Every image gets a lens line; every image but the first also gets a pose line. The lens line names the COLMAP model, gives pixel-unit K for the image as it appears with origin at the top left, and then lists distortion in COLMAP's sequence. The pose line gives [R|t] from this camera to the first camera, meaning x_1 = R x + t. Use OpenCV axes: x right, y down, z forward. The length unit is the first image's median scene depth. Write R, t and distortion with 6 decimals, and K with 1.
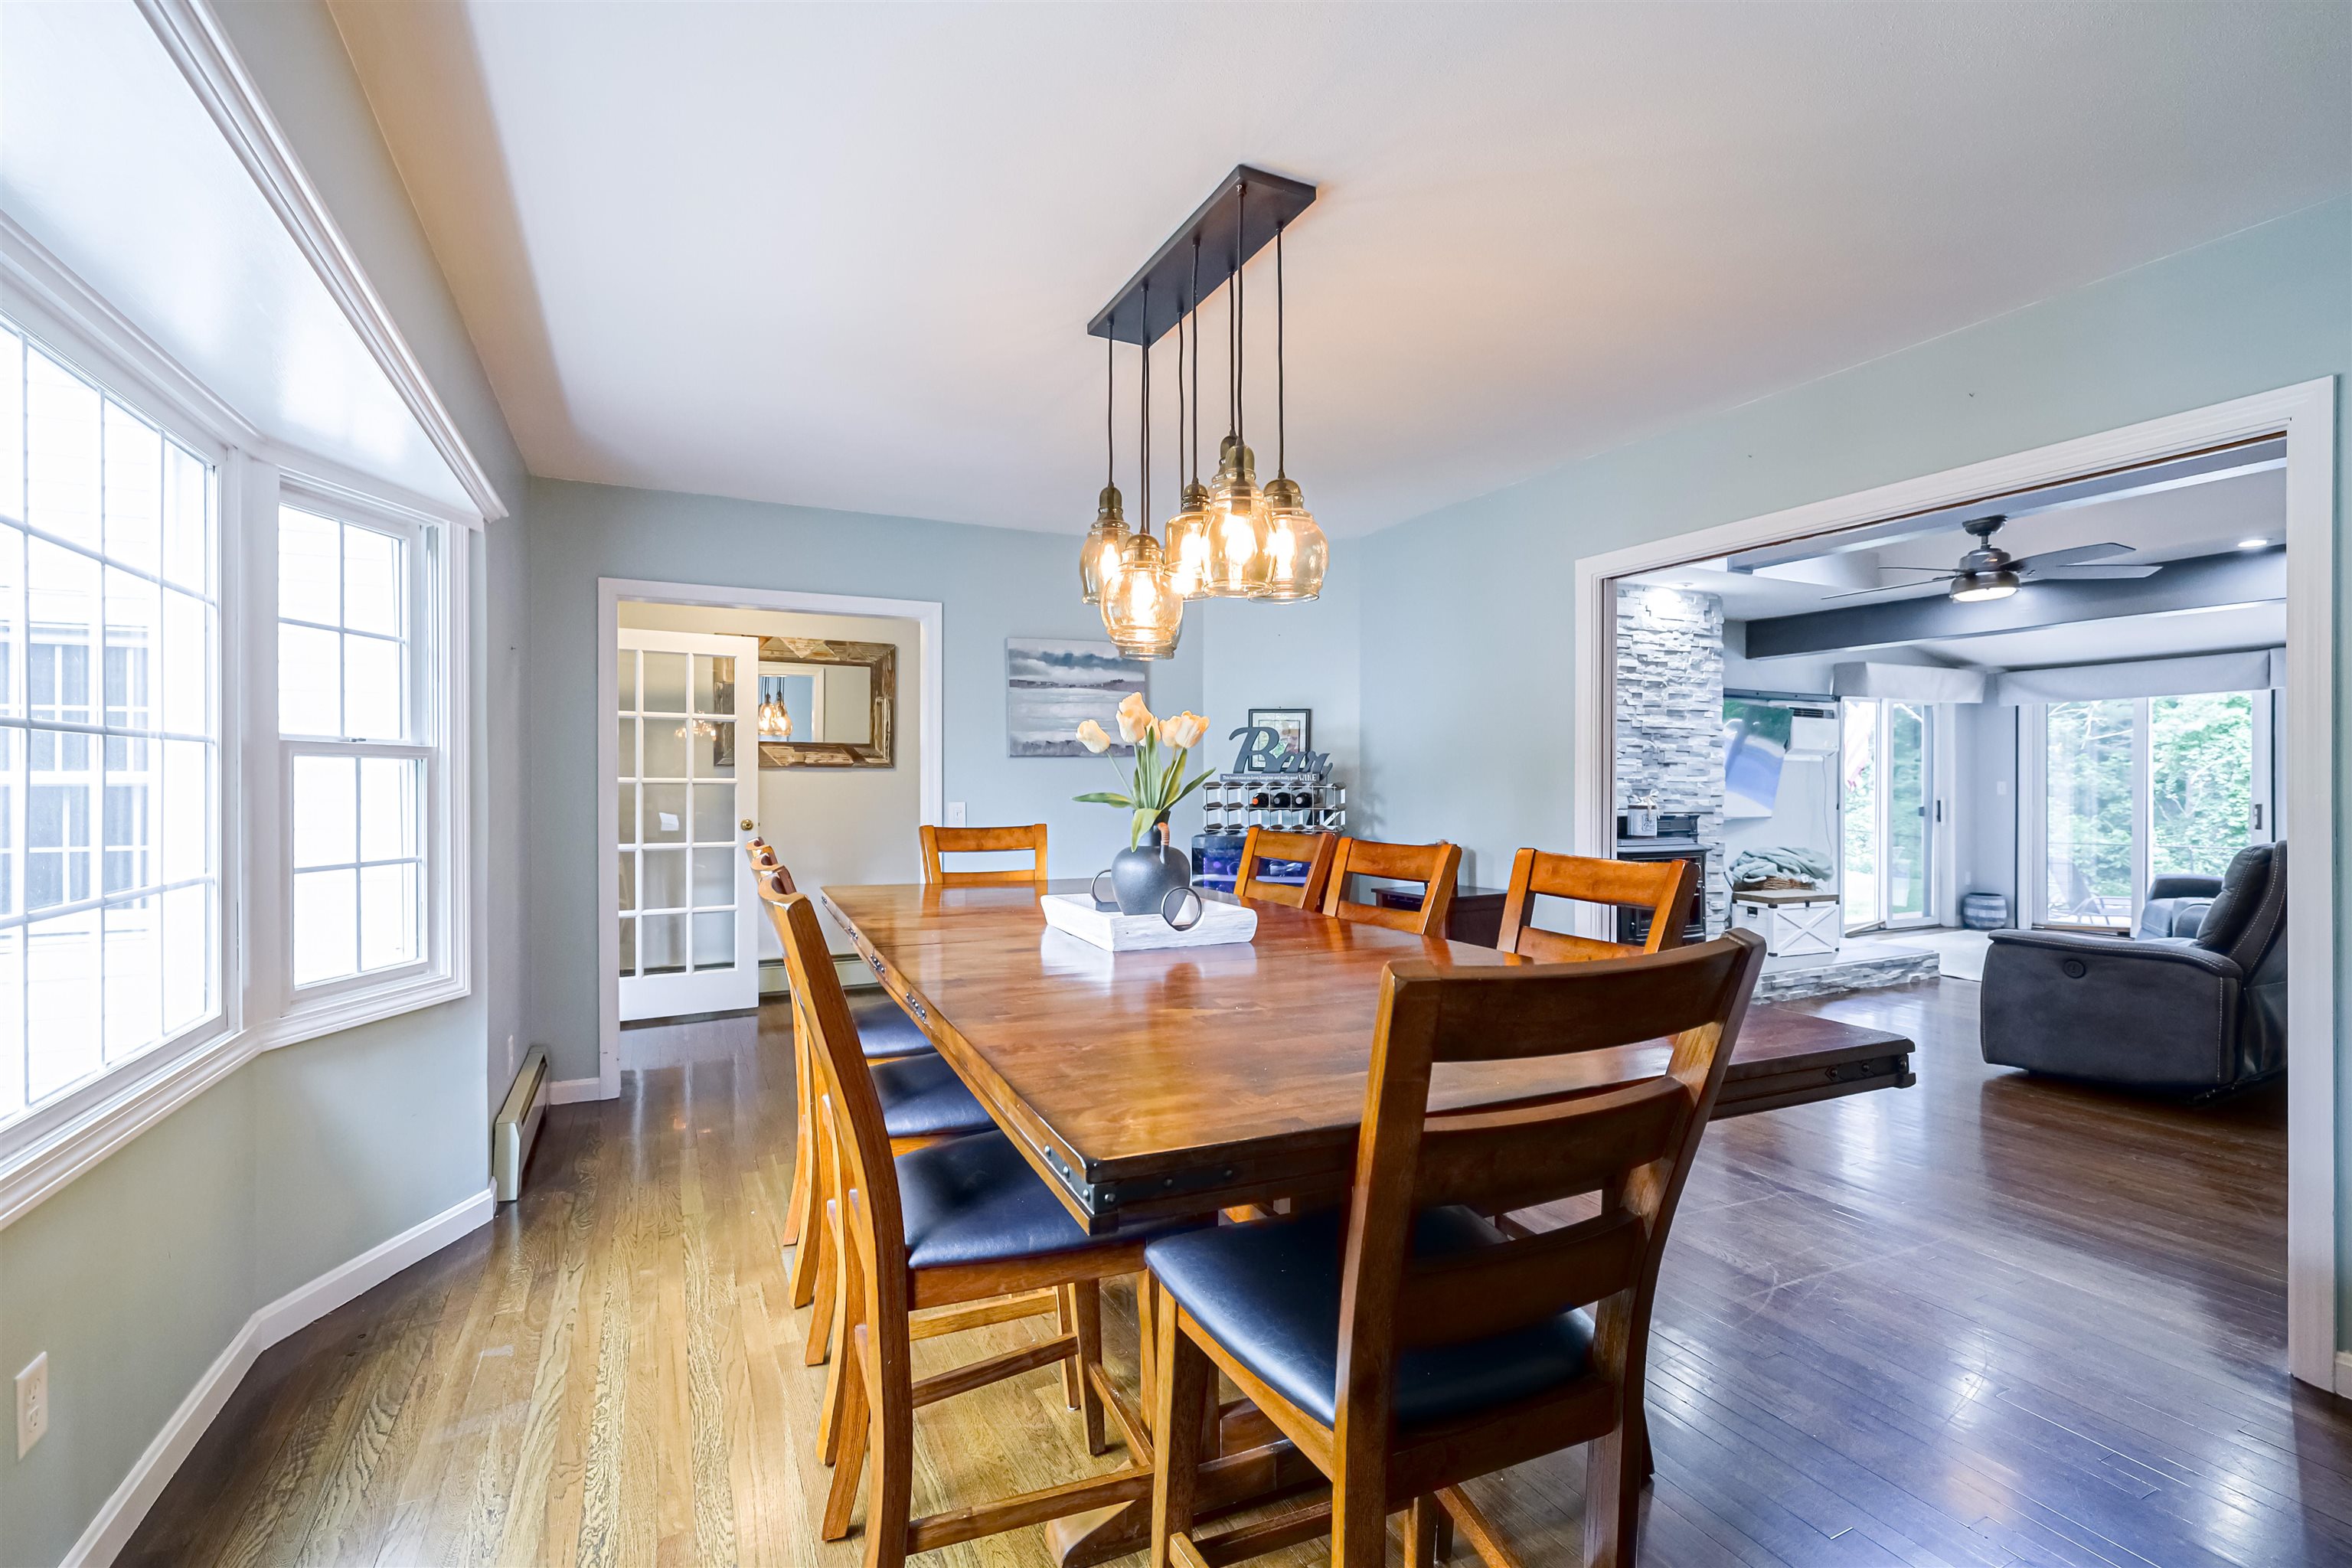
lens RADIAL K [[1054.8, 0, 1168.5], [0, 1054.8, 782.7], [0, 0, 1]] dist [0.000377, -0.000589]
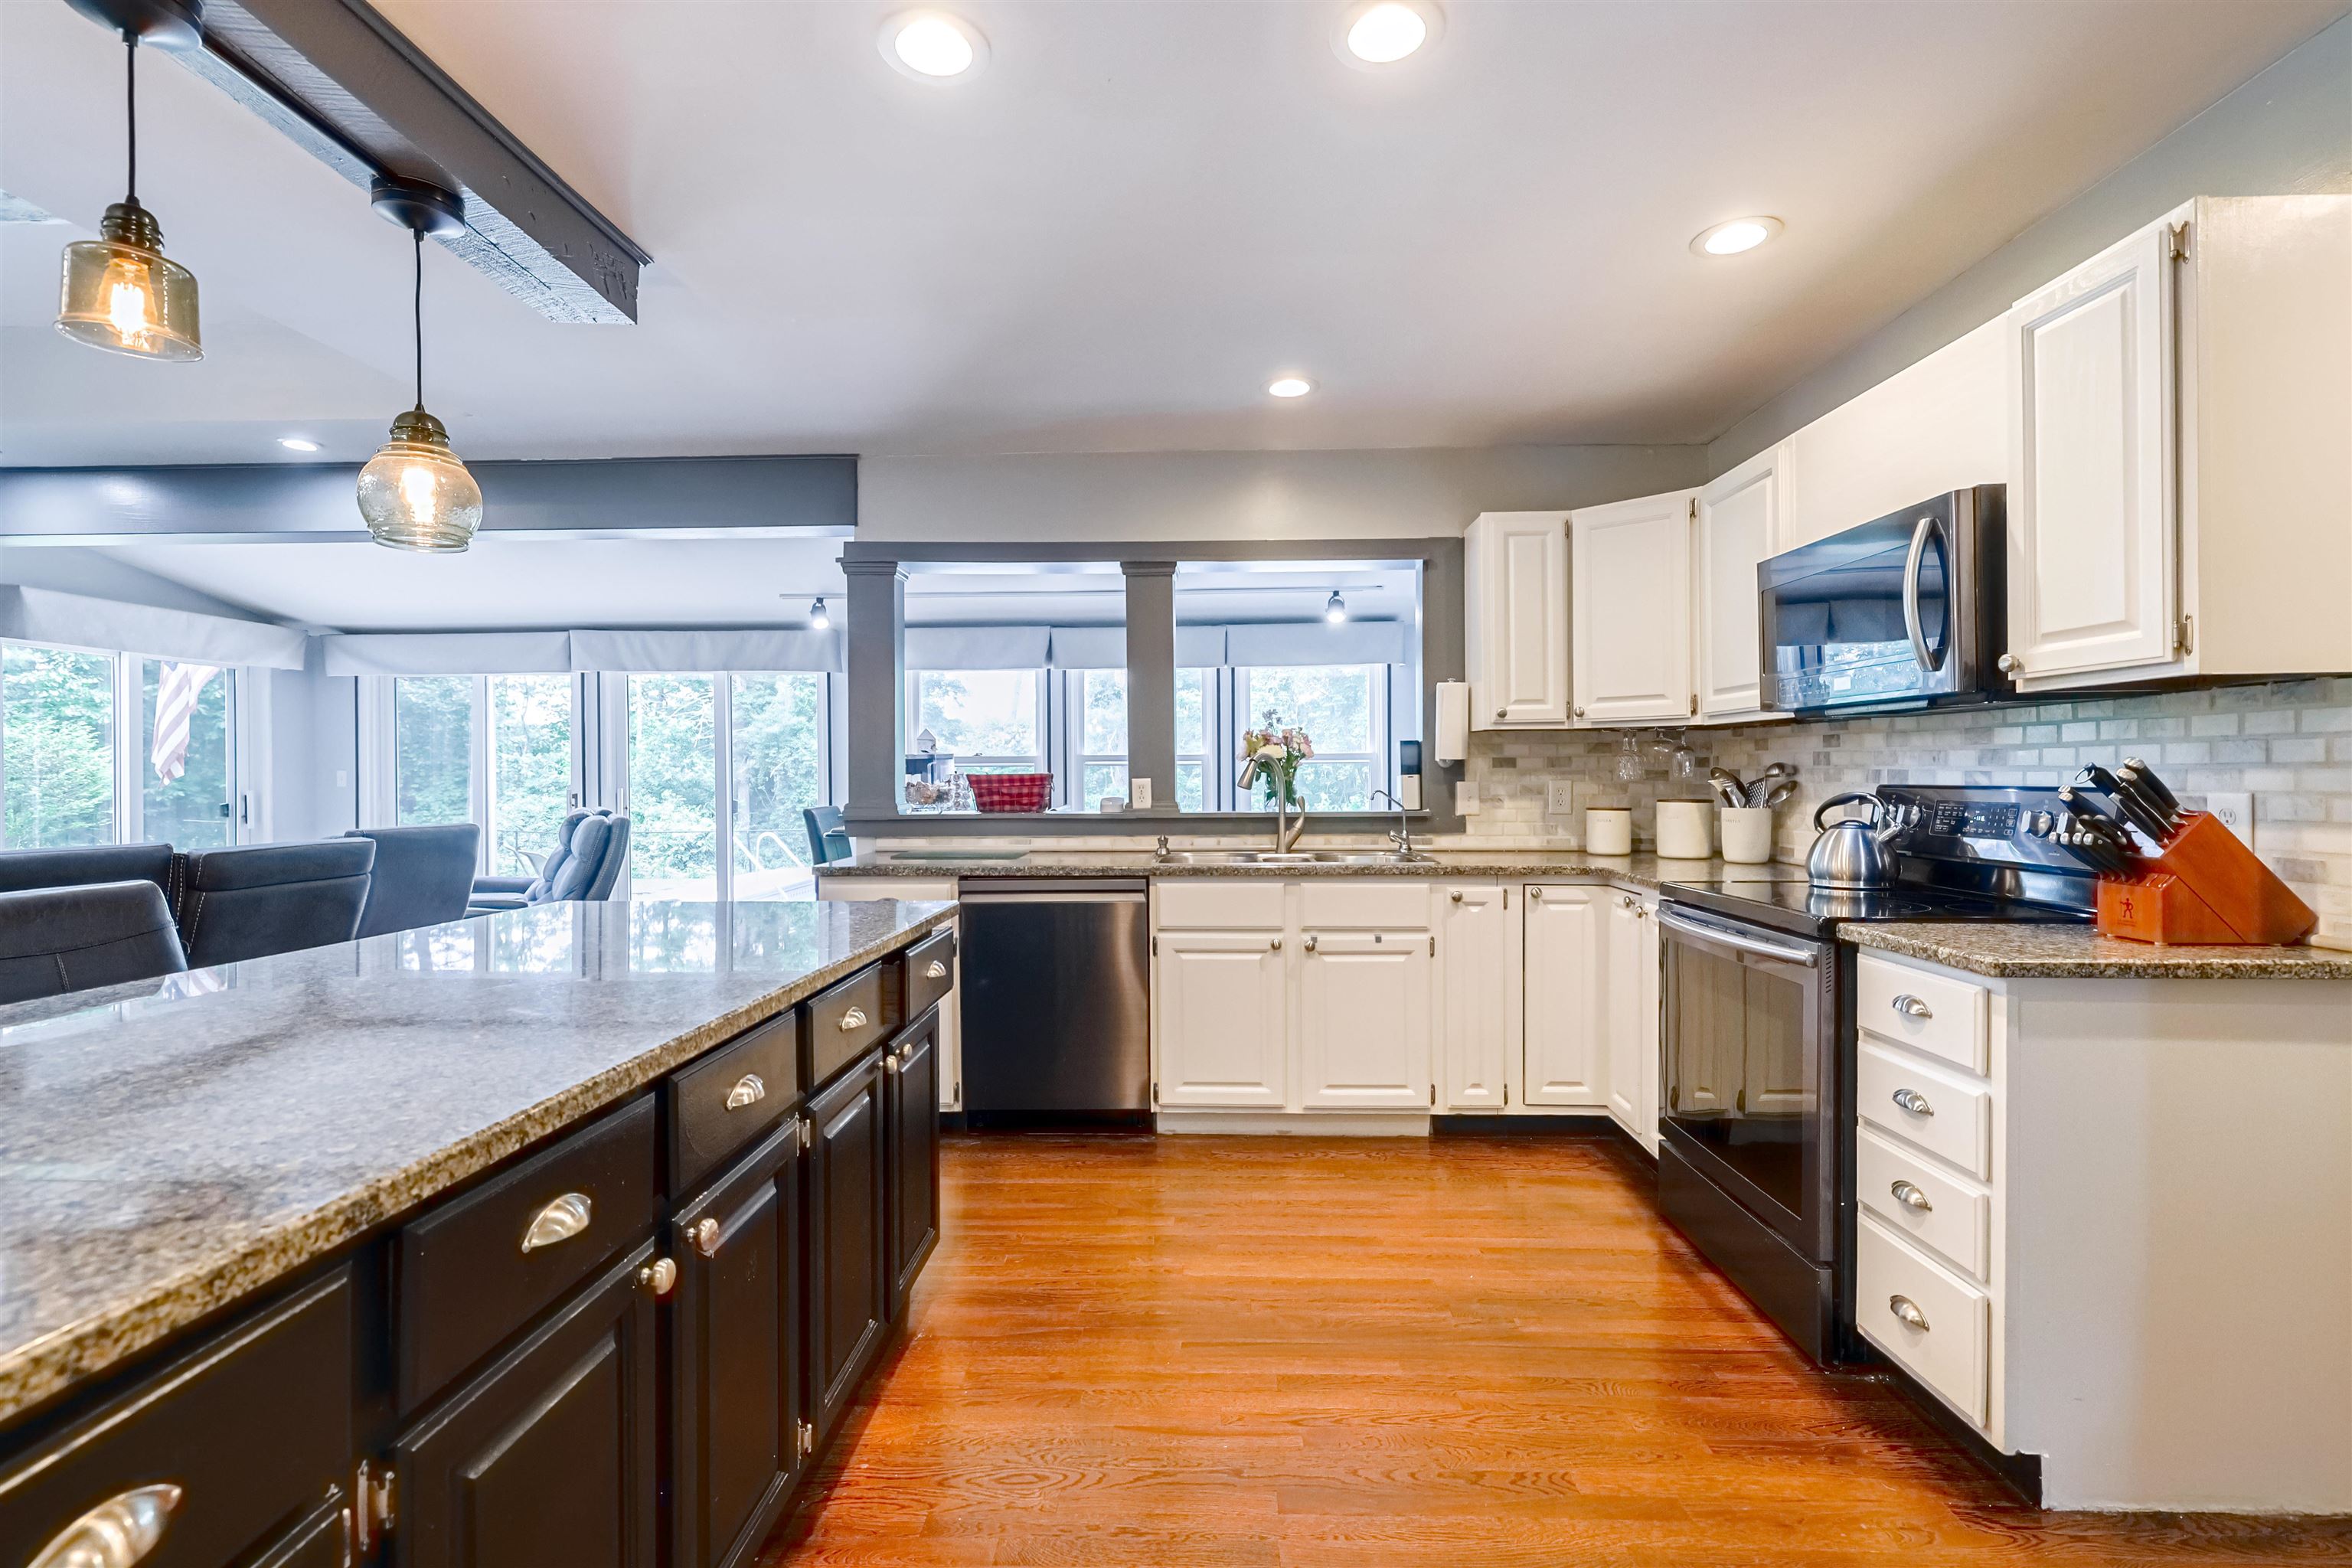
lens RADIAL K [[1054.8, 0, 1182.5], [0, 1054.8, 783.1], [0, 0, 1]] dist [0.000377, -0.000589]
pose [[0.473482, -0.010592, 0.880740, 0.529216], [0.008224, 0.999937, 0.007604, 0.008497], [-0.880765, 0.003643, 0.473539, 0.079589]]
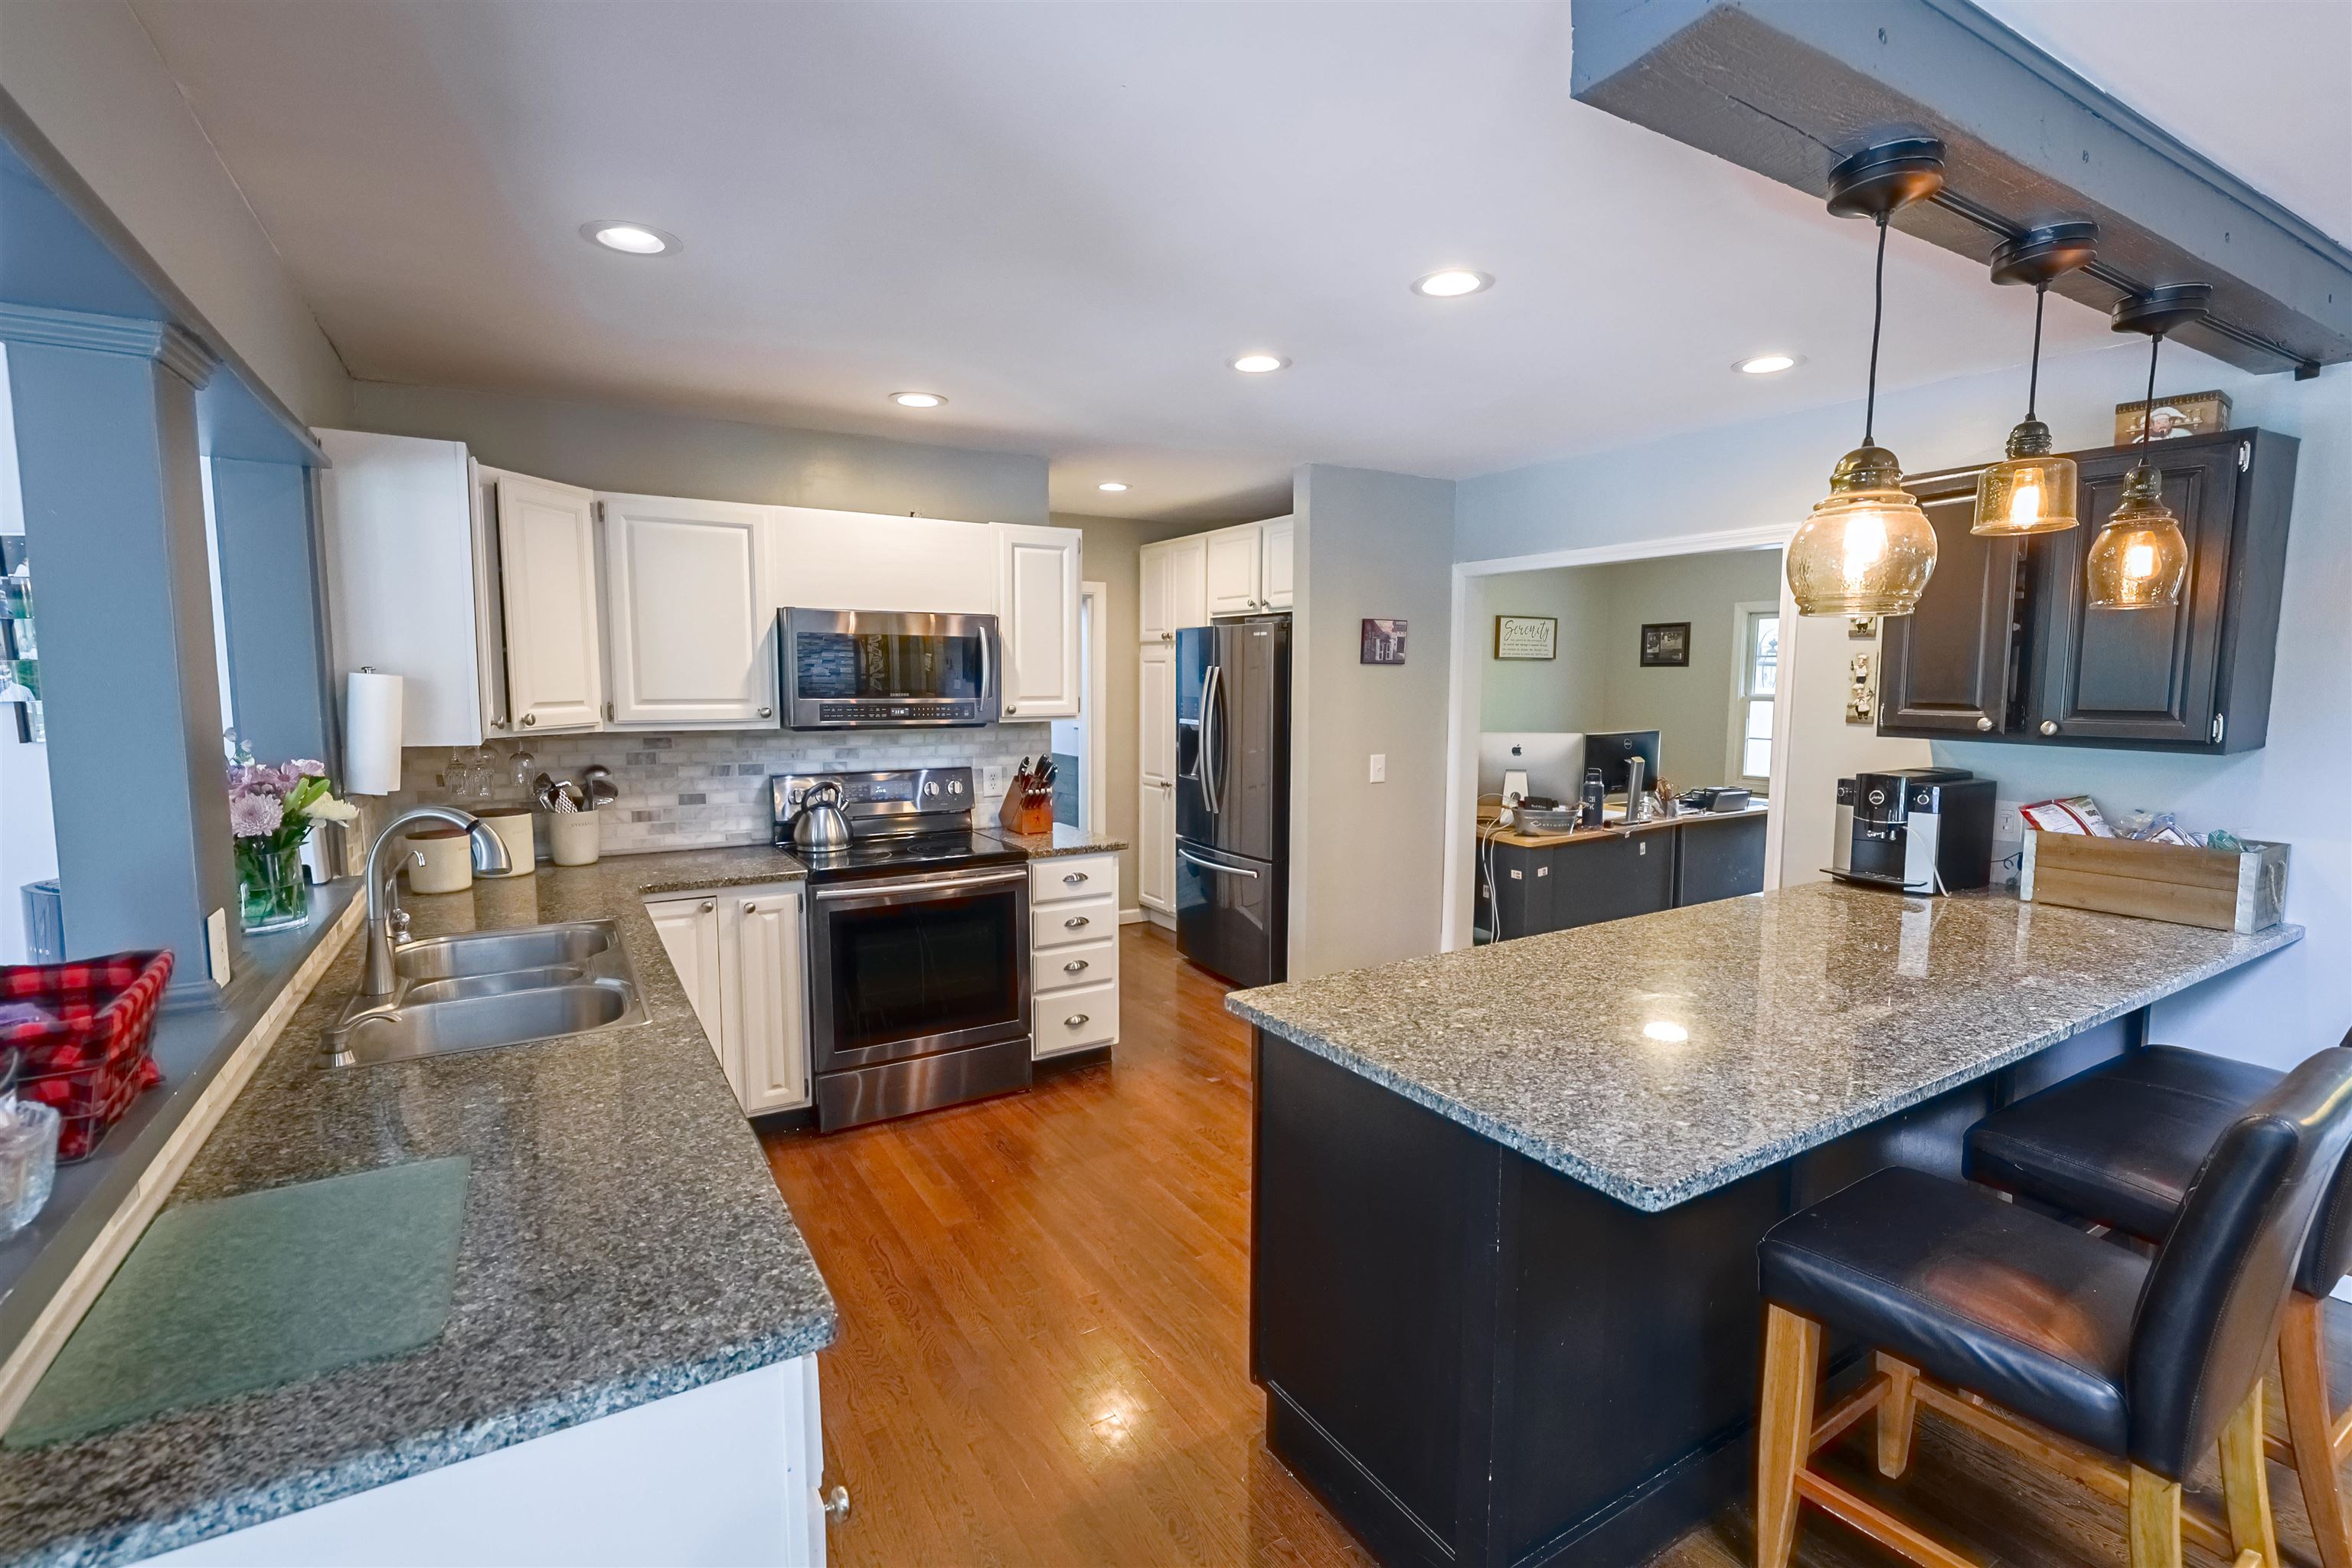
lens RADIAL K [[1054.8, 0, 1155.2], [0, 1054.8, 785.1], [0, 0, 1]] dist [0.000377, -0.000589]
pose [[-0.998658, 0.001942, -0.051760, 0.864723], [-0.003601, 0.994277, 0.106770, -0.045232], [0.051671, 0.106814, -0.992936, 0.643967]]
